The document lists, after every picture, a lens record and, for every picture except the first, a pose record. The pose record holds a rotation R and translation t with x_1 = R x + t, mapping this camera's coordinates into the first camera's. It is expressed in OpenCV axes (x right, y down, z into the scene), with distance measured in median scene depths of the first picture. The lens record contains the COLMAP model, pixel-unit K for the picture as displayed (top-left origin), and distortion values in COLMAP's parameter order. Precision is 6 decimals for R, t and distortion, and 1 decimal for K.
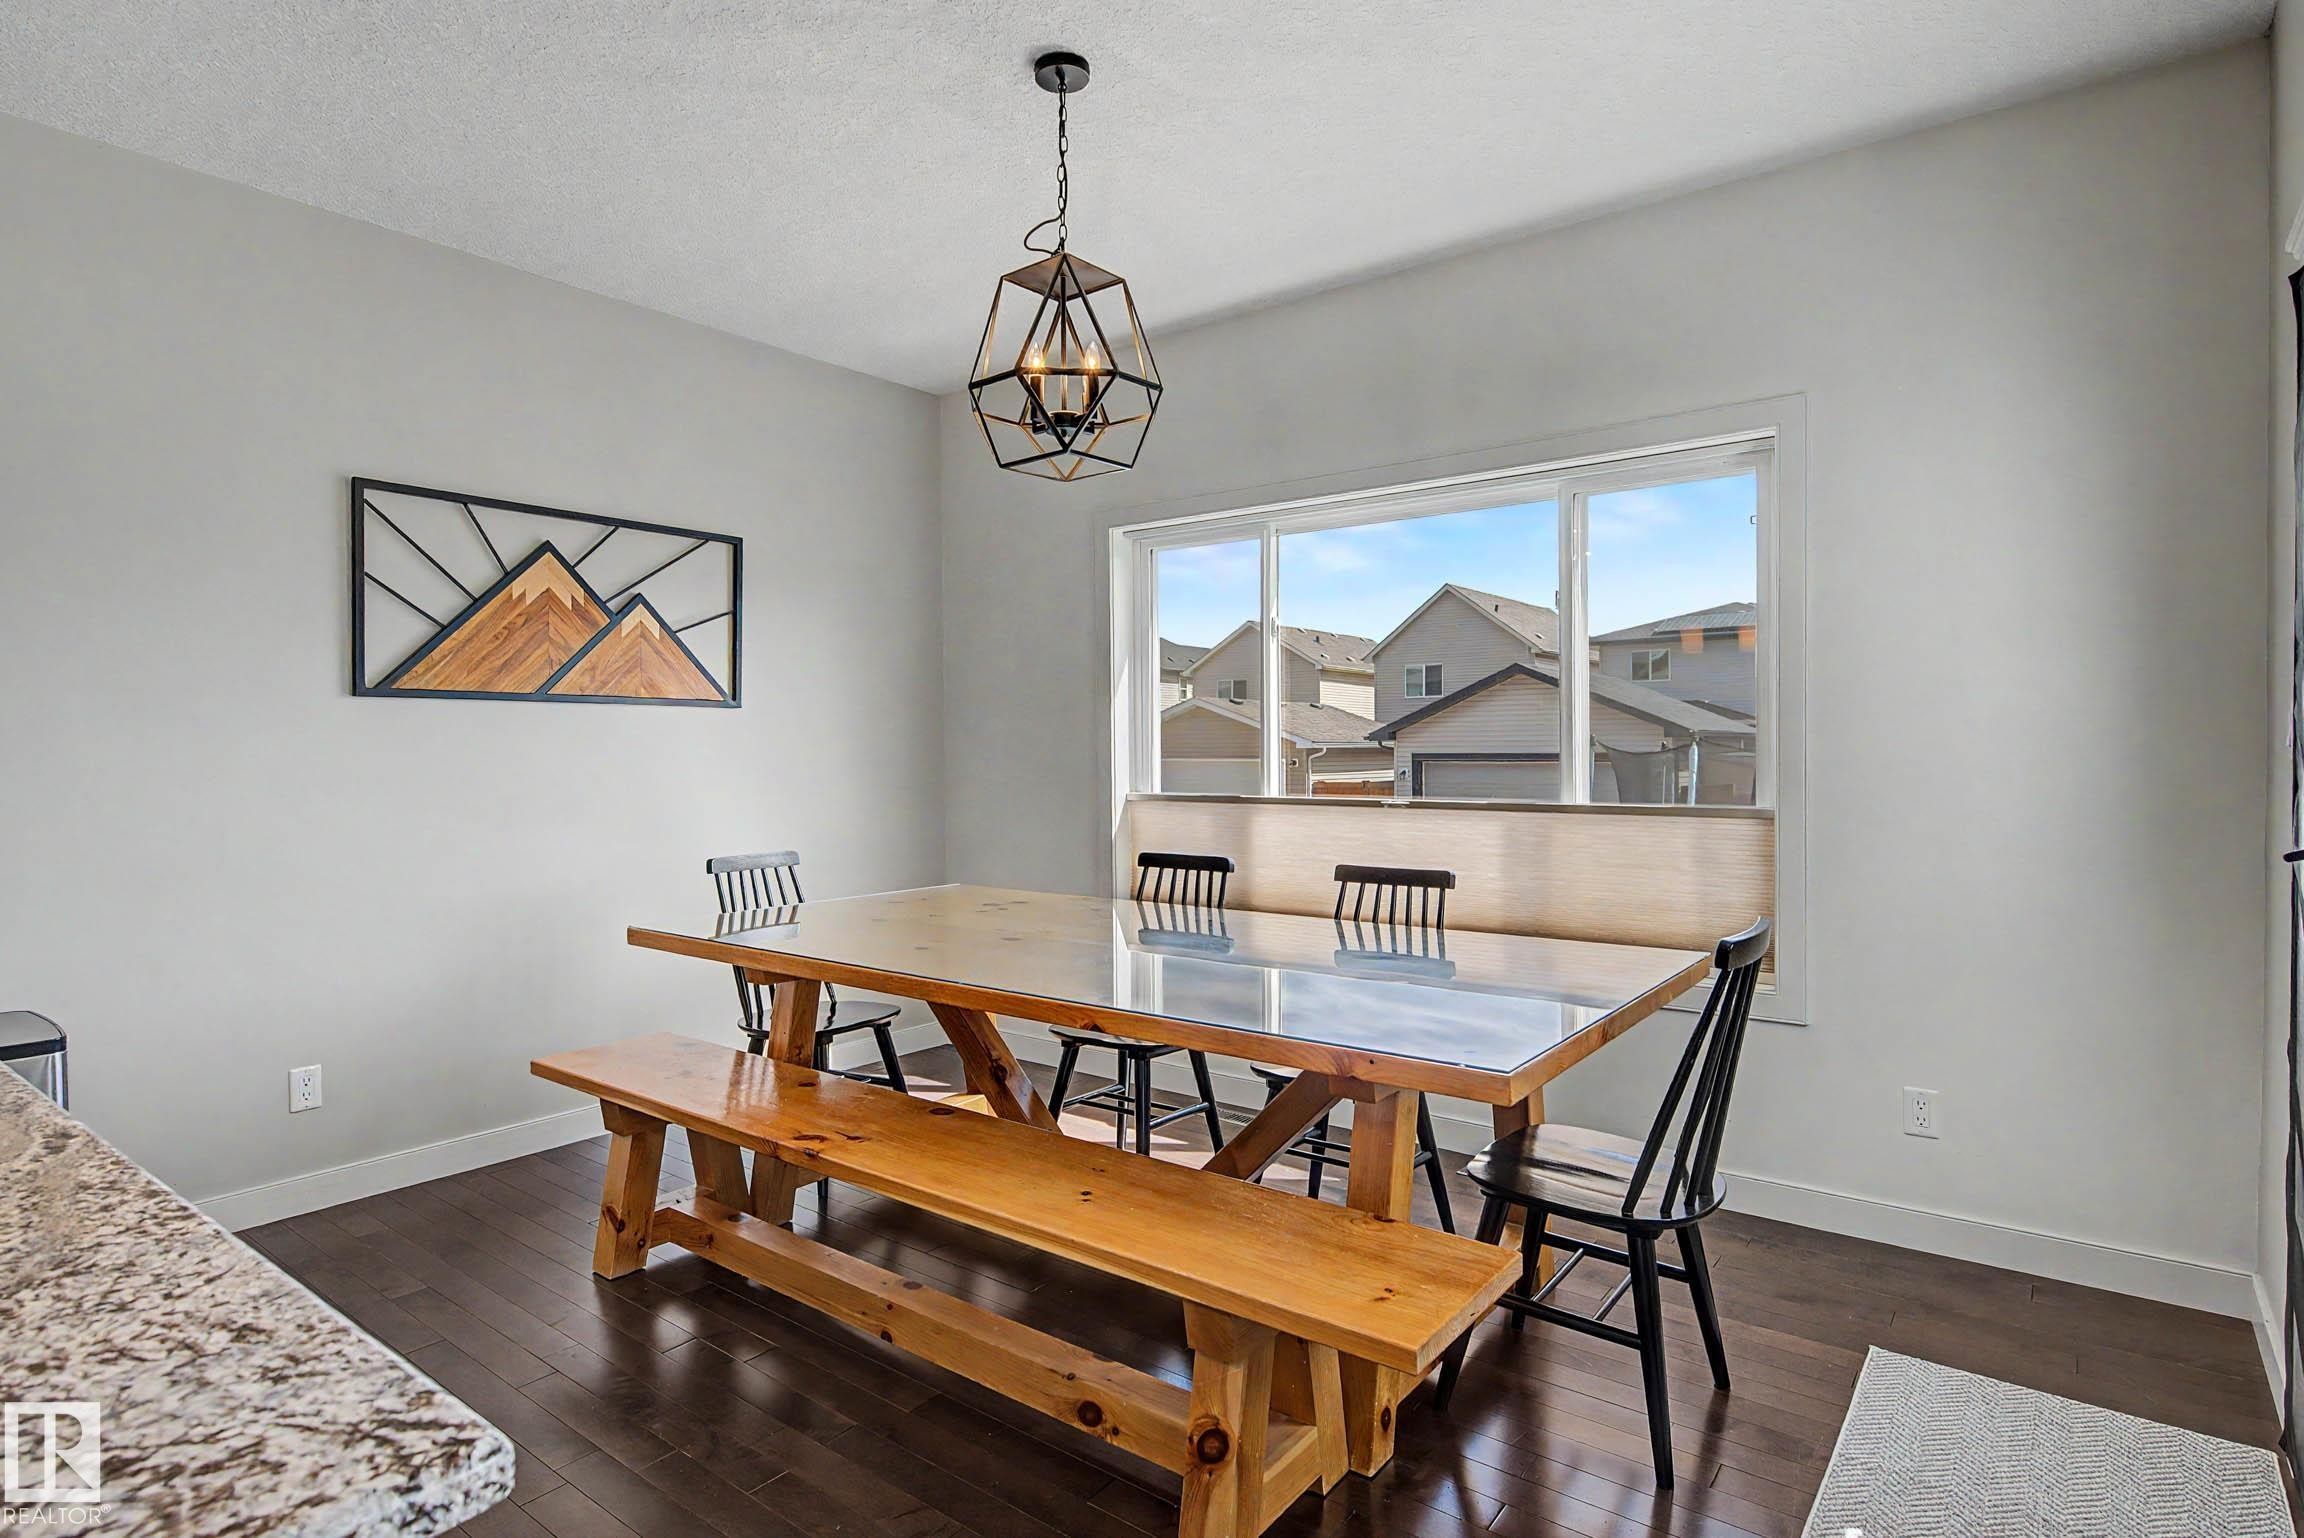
lens RADIAL K [[1195.6, 0, 1160.9], [0, 1195.6, 767.9], [0, 0, 1]] dist [-0.001948, -0.001227]
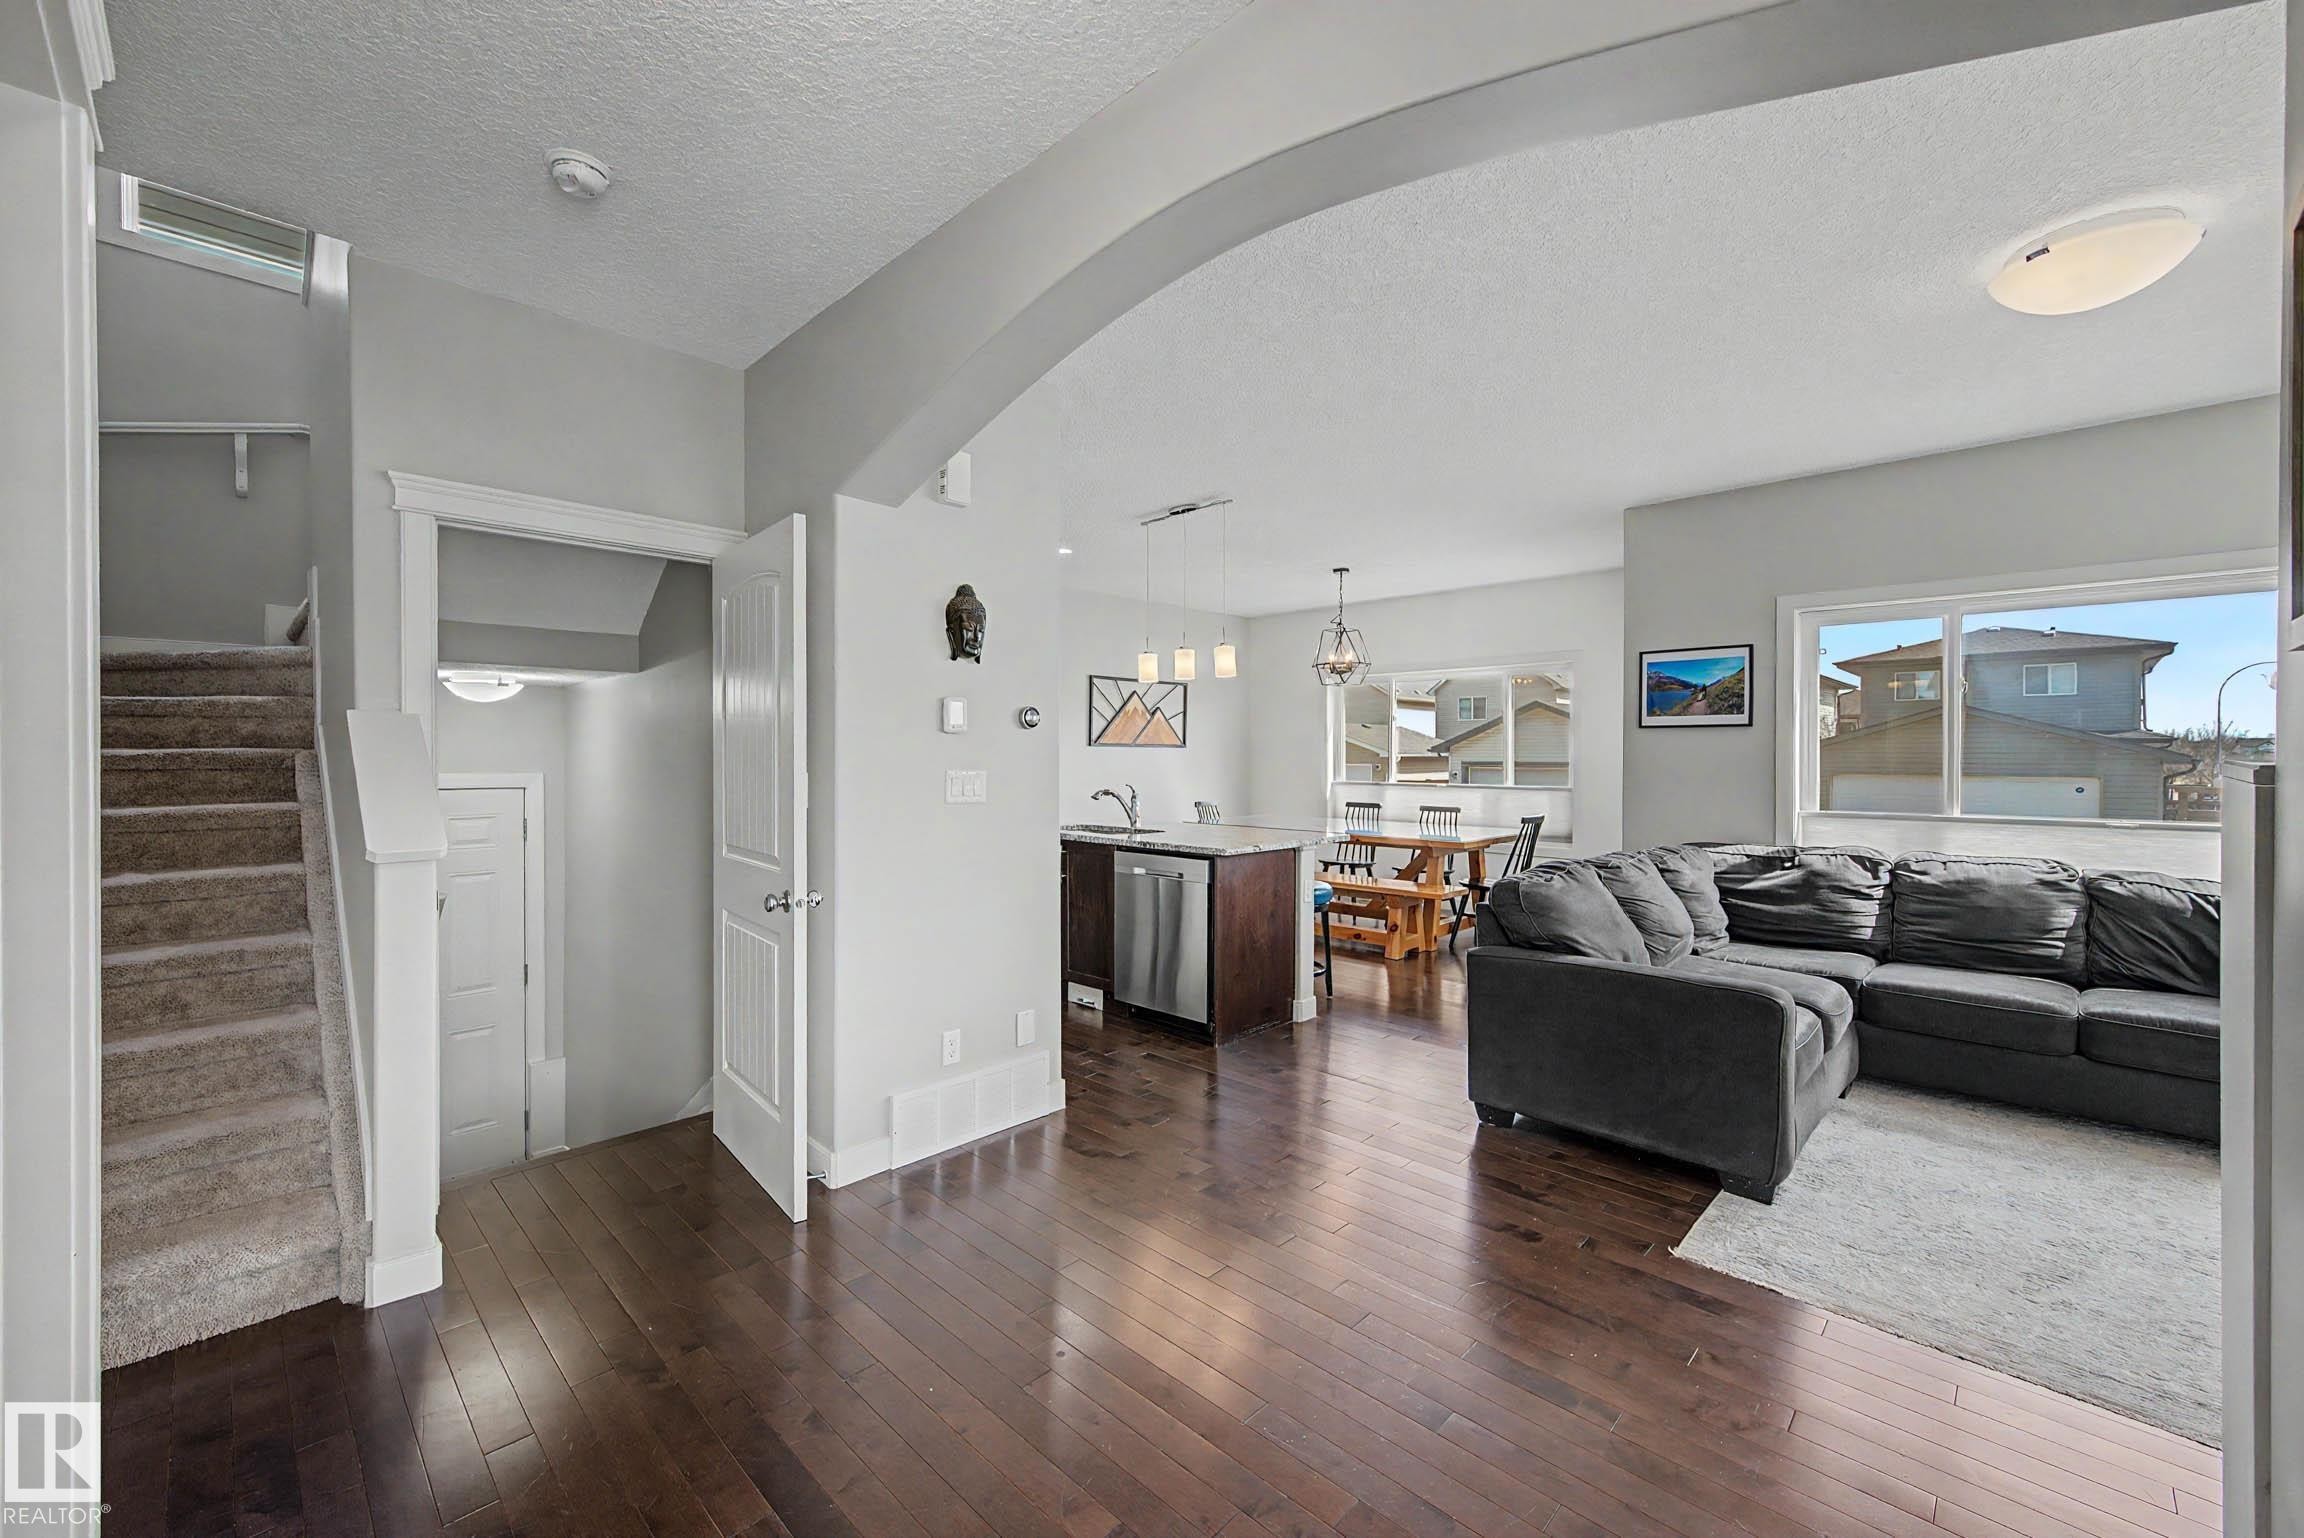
lens RADIAL K [[914.4, 0, 1135.9], [0, 914.4, 760.8], [0, 0, 1]] dist [0.000934, -0.000038]
pose [[0.990273, 0.007867, -0.138915, -0.206465], [-0.008978, 0.999932, -0.007375, -0.005177], [0.138848, 0.008550, 0.990277, -1.172505]]
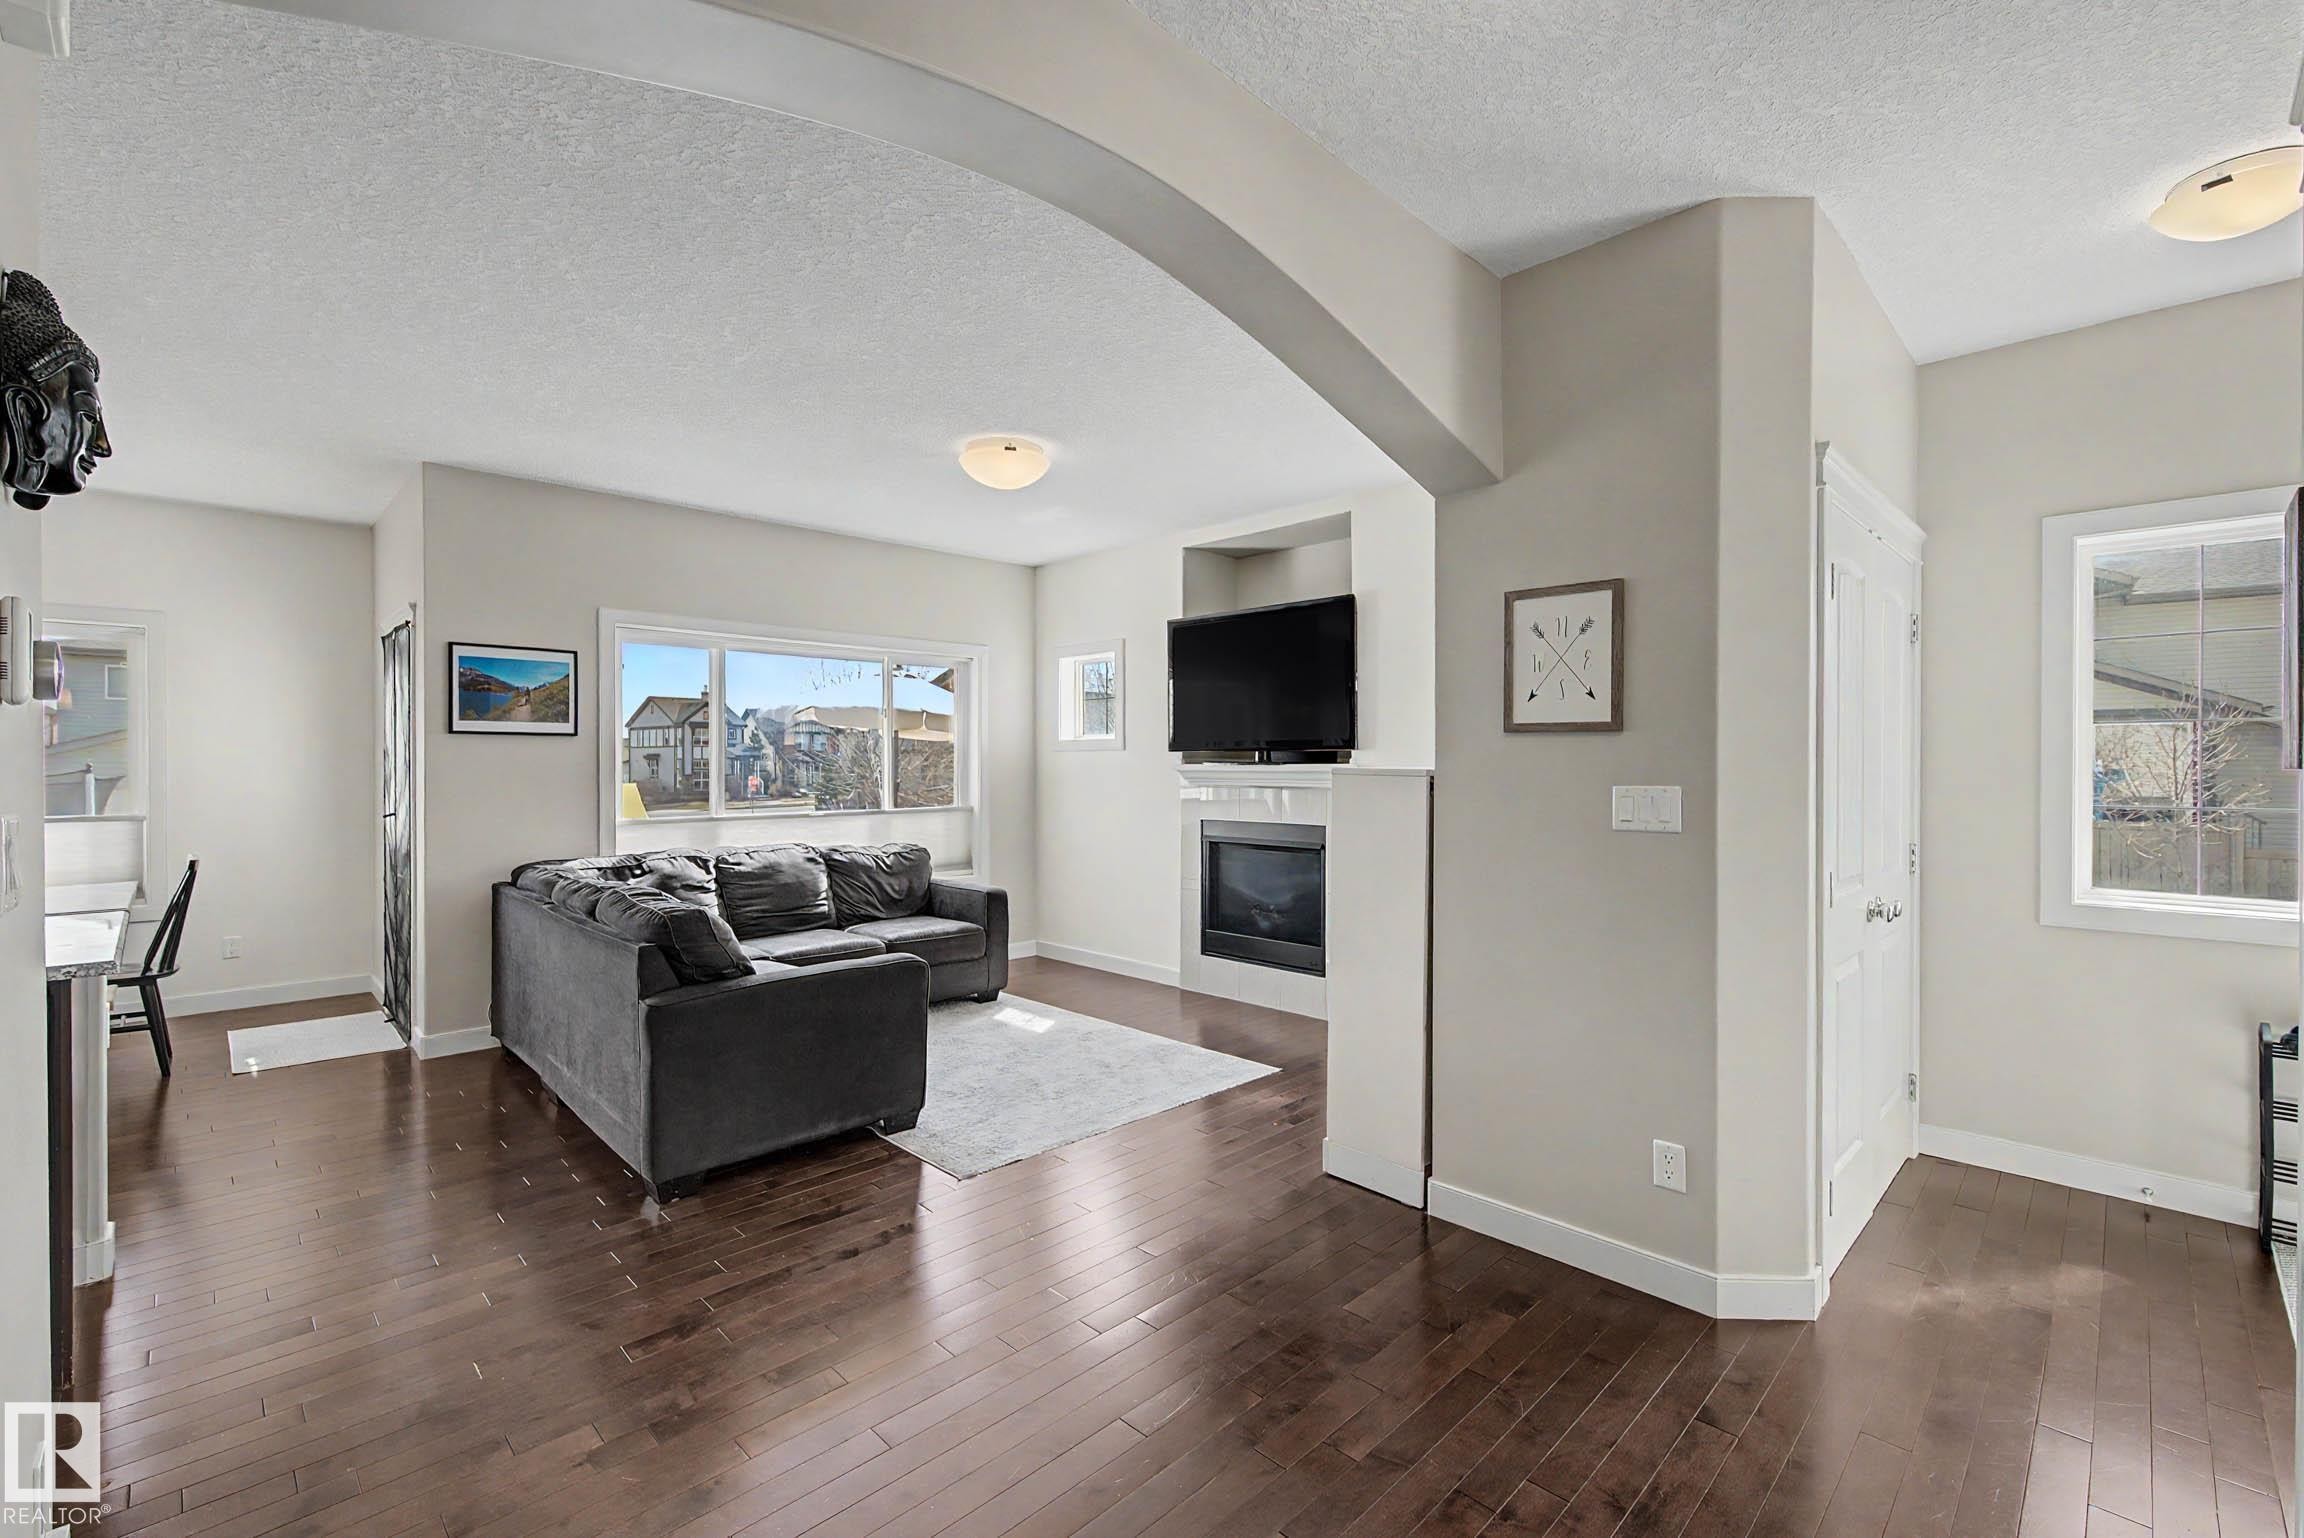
lens RADIAL K [[996.0, 0, 1155.2], [0, 996.0, 767.5], [0, 0, 1]] dist [-0.002097, -0.000046]
pose [[0.129918, 0.003697, 0.991518, -0.755311], [0.015357, 0.999866, -0.005740, -0.008240], [-0.991406, 0.015972, 0.129844, -0.743780]]
